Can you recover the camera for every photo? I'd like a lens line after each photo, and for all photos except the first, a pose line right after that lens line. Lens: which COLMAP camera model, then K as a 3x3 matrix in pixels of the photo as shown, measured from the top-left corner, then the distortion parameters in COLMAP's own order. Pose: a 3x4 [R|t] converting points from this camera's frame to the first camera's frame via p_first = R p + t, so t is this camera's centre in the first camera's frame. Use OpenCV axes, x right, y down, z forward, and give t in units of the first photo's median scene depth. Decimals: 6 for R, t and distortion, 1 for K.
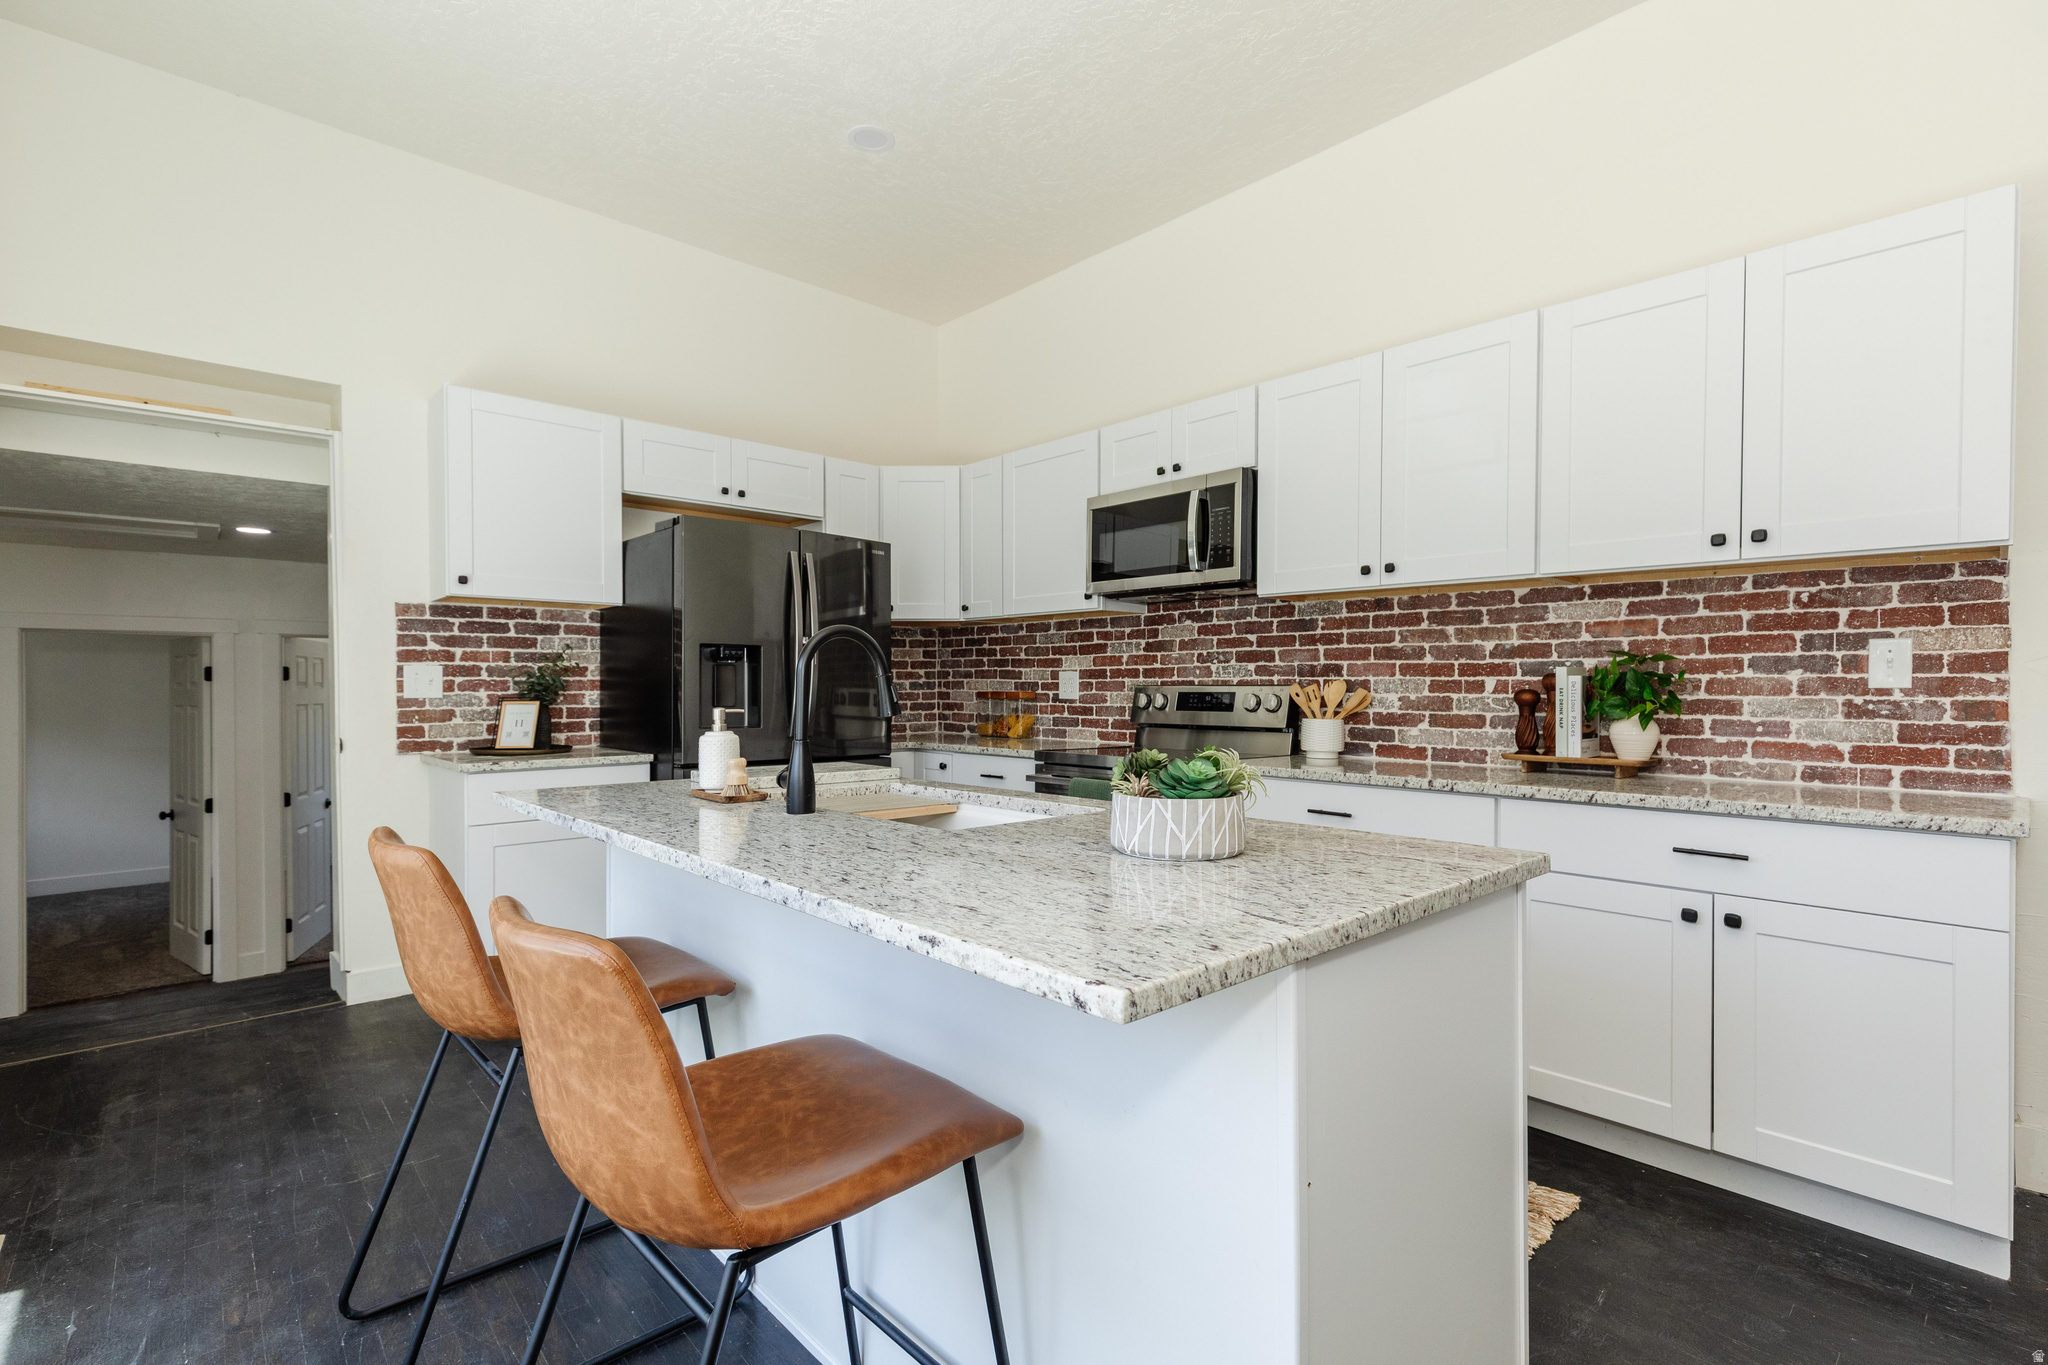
lens RADIAL K [[940.1, 0, 1025.8], [0, 940.1, 686.5], [0, 0, 1]] dist [0.000934, 0.000043]
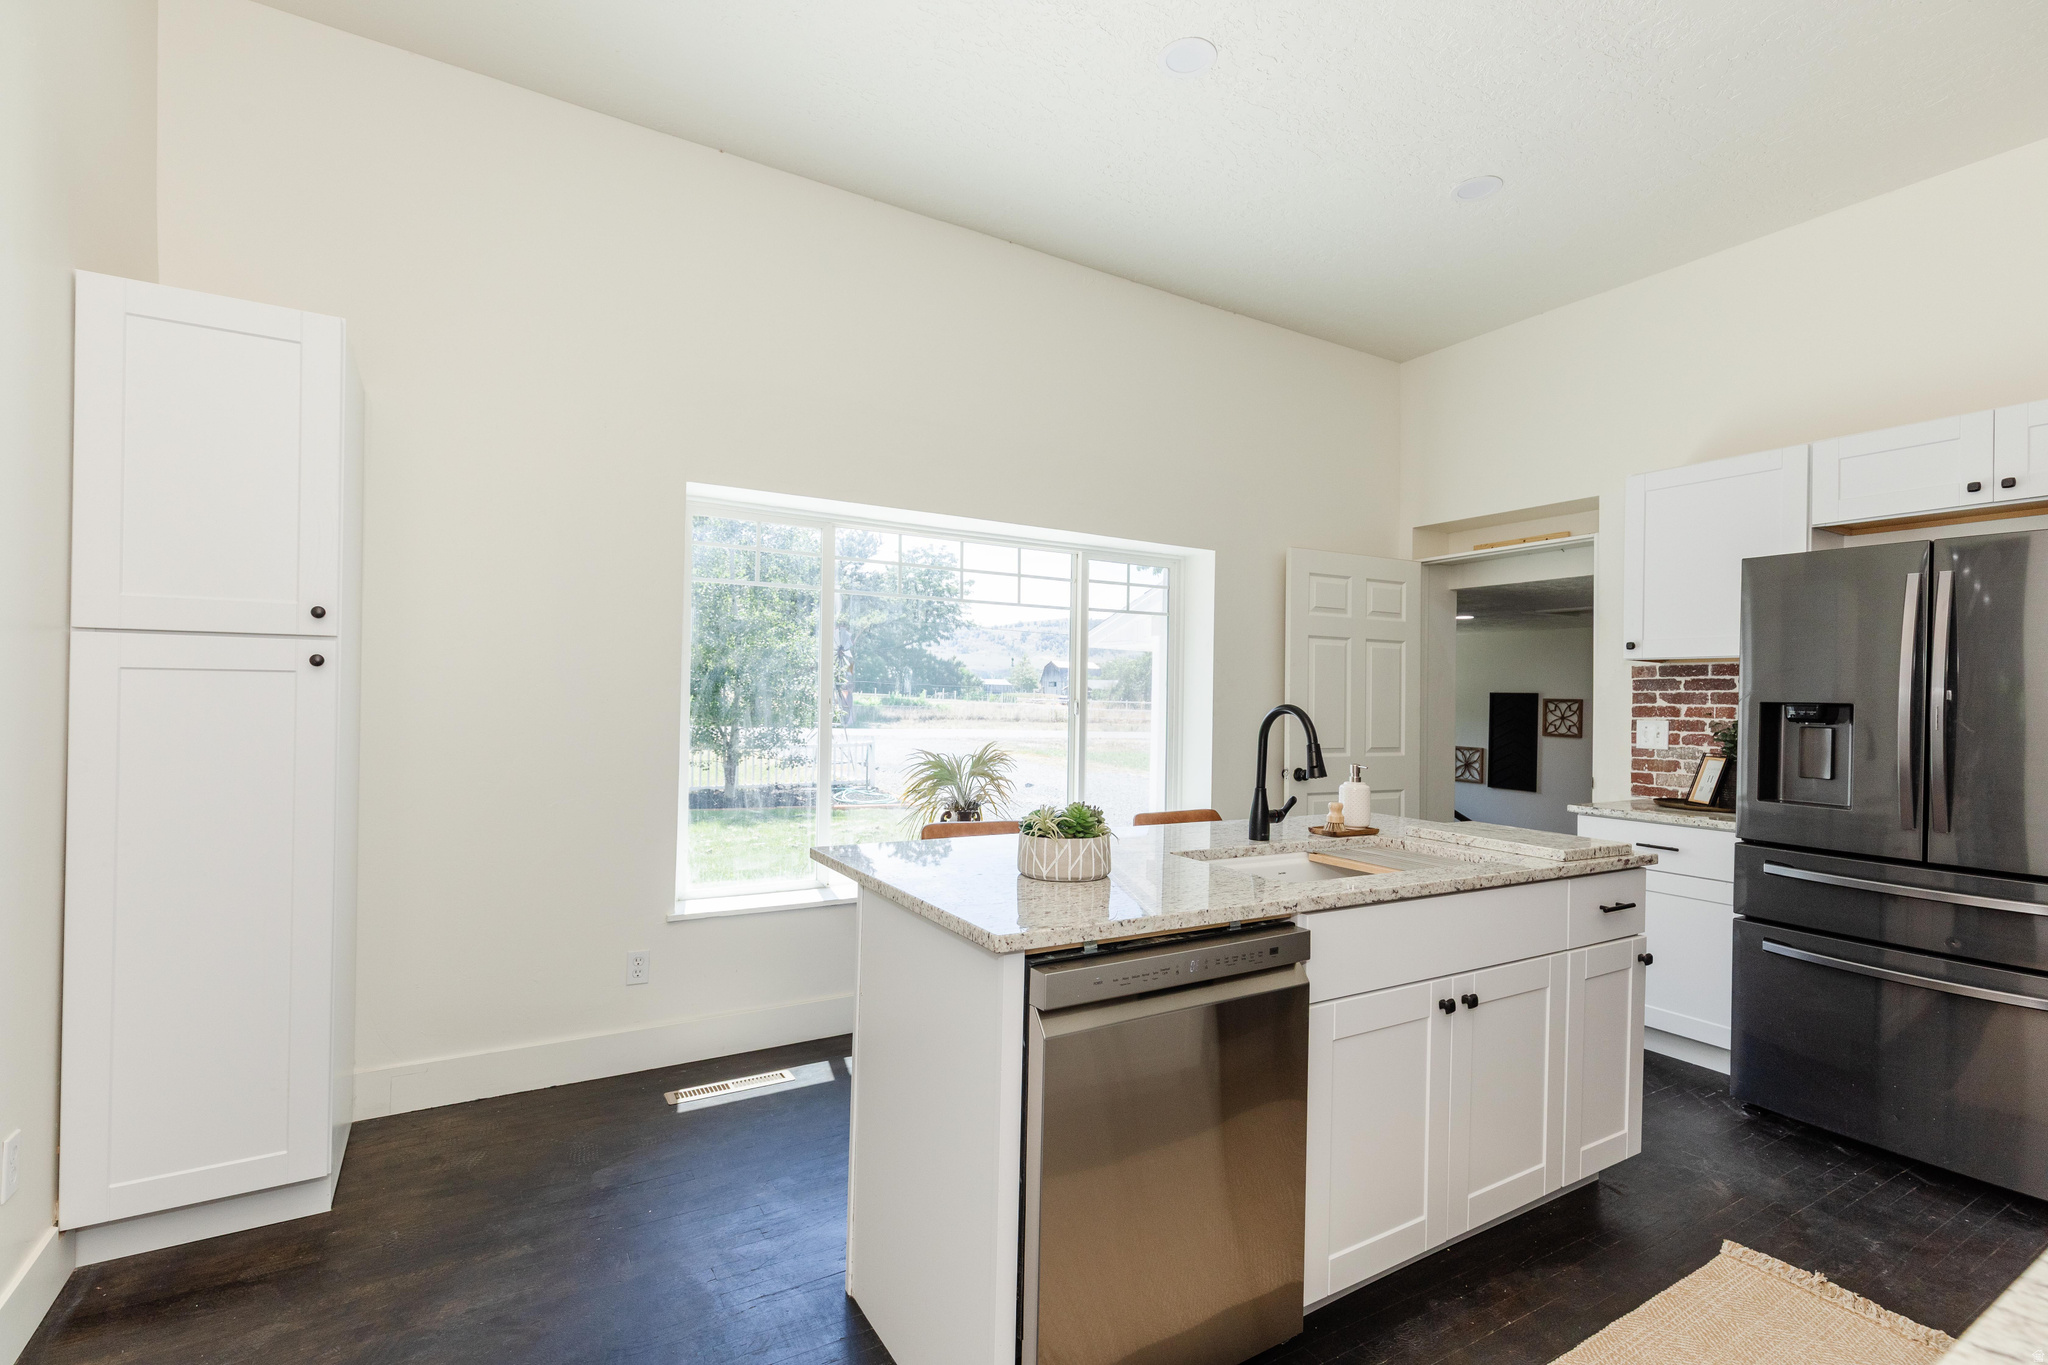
lens RADIAL K [[940.1, 0, 1026.1], [0, 940.1, 692.0], [0, 0, 1]] dist [0.000934, 0.000043]
pose [[-0.213330, -0.007775, -0.976949, 0.617665], [-0.019394, 0.999805, -0.003722, -0.037032], [0.976788, 0.018152, -0.213439, 0.500503]]
